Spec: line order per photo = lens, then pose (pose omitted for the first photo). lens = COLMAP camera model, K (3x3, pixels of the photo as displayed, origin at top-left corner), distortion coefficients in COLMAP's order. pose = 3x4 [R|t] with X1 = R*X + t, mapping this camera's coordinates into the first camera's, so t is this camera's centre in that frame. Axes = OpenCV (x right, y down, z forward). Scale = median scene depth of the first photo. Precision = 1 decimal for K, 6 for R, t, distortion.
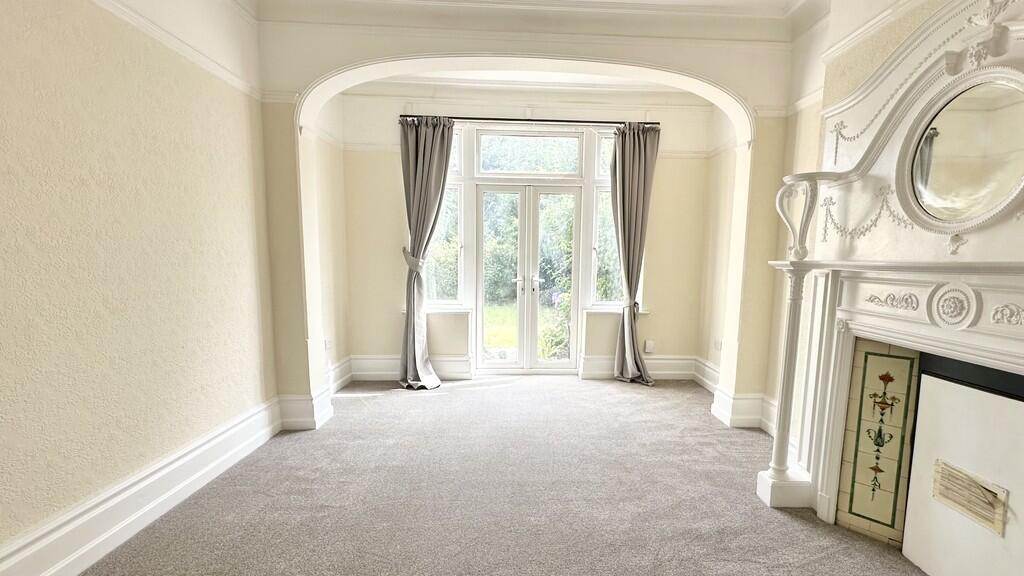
lens RADIAL K [[462.3, 0, 509.6], [0, 462.3, 315.8], [0, 0, 1]] dist [0.000412, 0.000254]
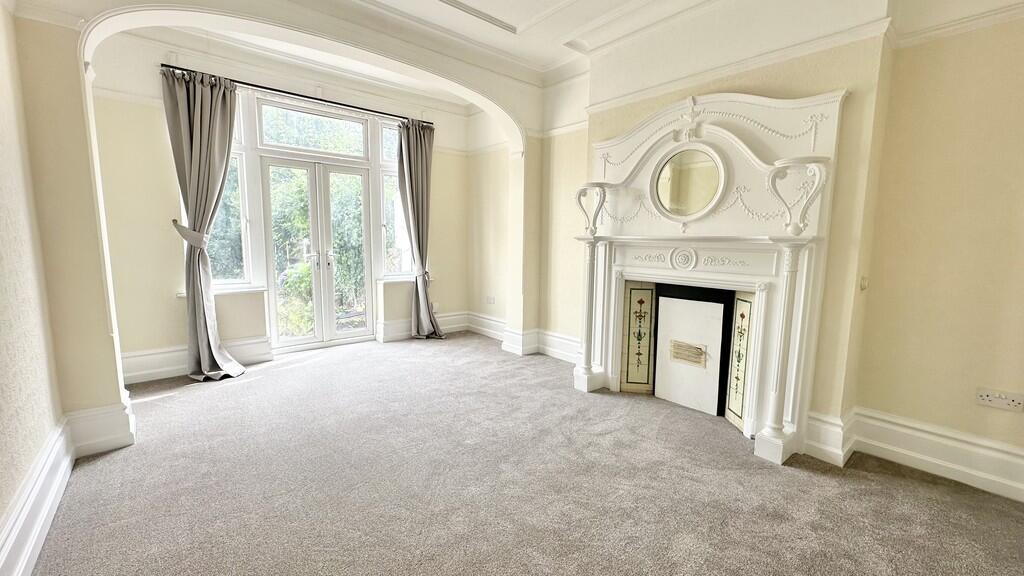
lens RADIAL K [[419.4, 0, 512.0], [0, 419.4, 288.0], [0, 0, 1]] dist [-0.001794, 0.000140]
pose [[0.787707, -0.073029, 0.611706, -0.230671], [0.071720, 0.997068, 0.026680, 0.001126], [-0.611861, 0.022855, 0.790635, 0.009301]]
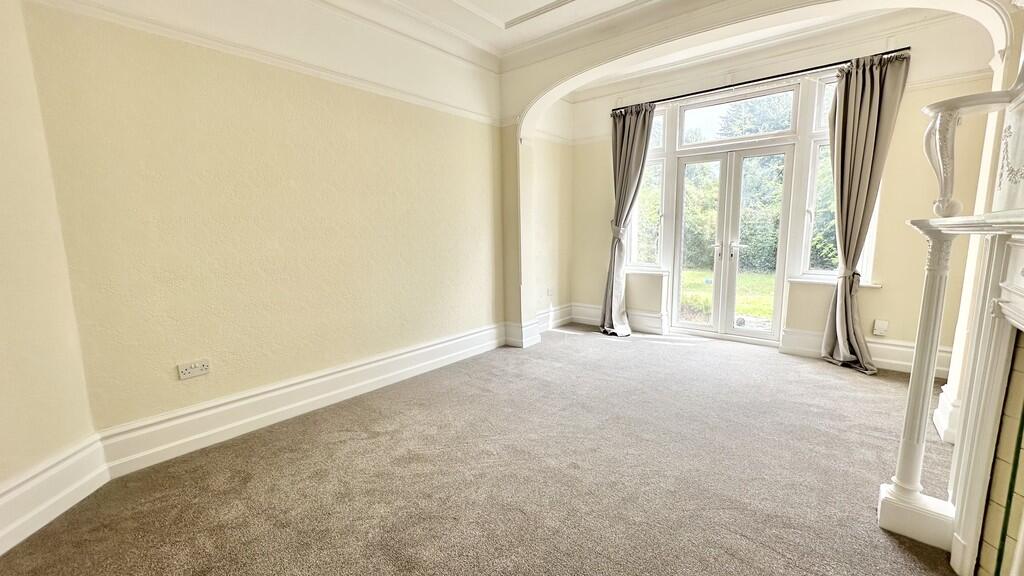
lens RADIAL K [[419.4, 0, 512.0], [0, 419.4, 288.0], [0, 0, 1]] dist [-0.001794, 0.000140]
pose [[0.727461, 0.073502, -0.682201, 0.359820], [-0.059980, 0.997252, 0.043486, 0.003082], [0.683522, 0.009284, 0.729871, 0.016472]]
